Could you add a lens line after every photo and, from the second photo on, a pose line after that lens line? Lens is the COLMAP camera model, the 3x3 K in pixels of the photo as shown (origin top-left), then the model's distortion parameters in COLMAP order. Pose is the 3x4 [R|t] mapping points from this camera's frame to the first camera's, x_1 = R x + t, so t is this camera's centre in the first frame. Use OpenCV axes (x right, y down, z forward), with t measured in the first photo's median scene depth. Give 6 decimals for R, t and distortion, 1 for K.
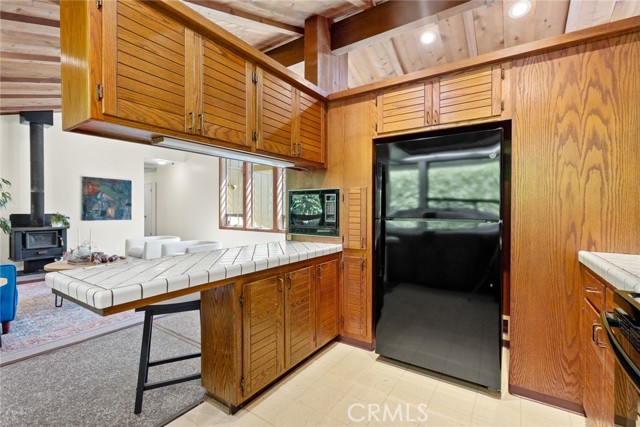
lens RADIAL K [[289.3, 0, 328.2], [0, 289.3, 216.7], [0, 0, 1]] dist [-0.004892, 0.001638]
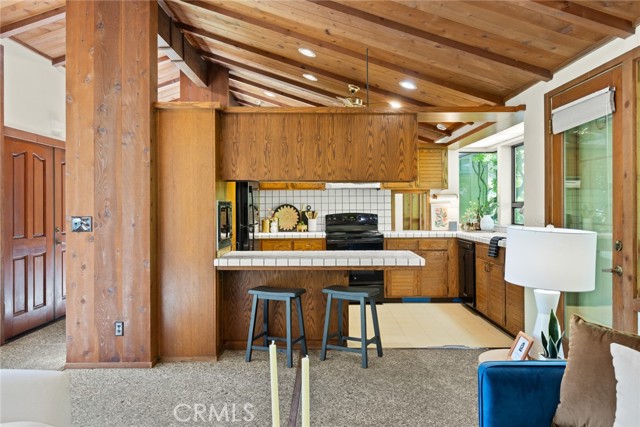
lens RADIAL K [[459.9, 0, 321.3], [0, 459.9, 204.3], [0, 0, 1]] dist [-0.002002, -0.005909]
pose [[-0.549502, 0.006517, 0.835467, -0.801486], [0.025224, 0.999643, 0.008792, -0.044990], [-0.835112, 0.025905, -0.549470, 0.820155]]
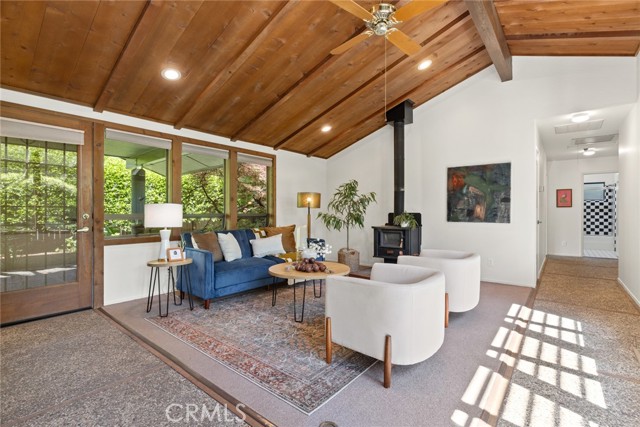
lens RADIAL K [[301.4, 0, 319.8], [0, 301.4, 209.8], [0, 0, 1]] dist [-0.006129, 0.002393]
pose [[-0.102224, -0.012811, -0.994679, 0.039452], [-0.025073, 0.999633, -0.010298, -0.002205], [0.994445, 0.023887, -0.102508, 0.821106]]
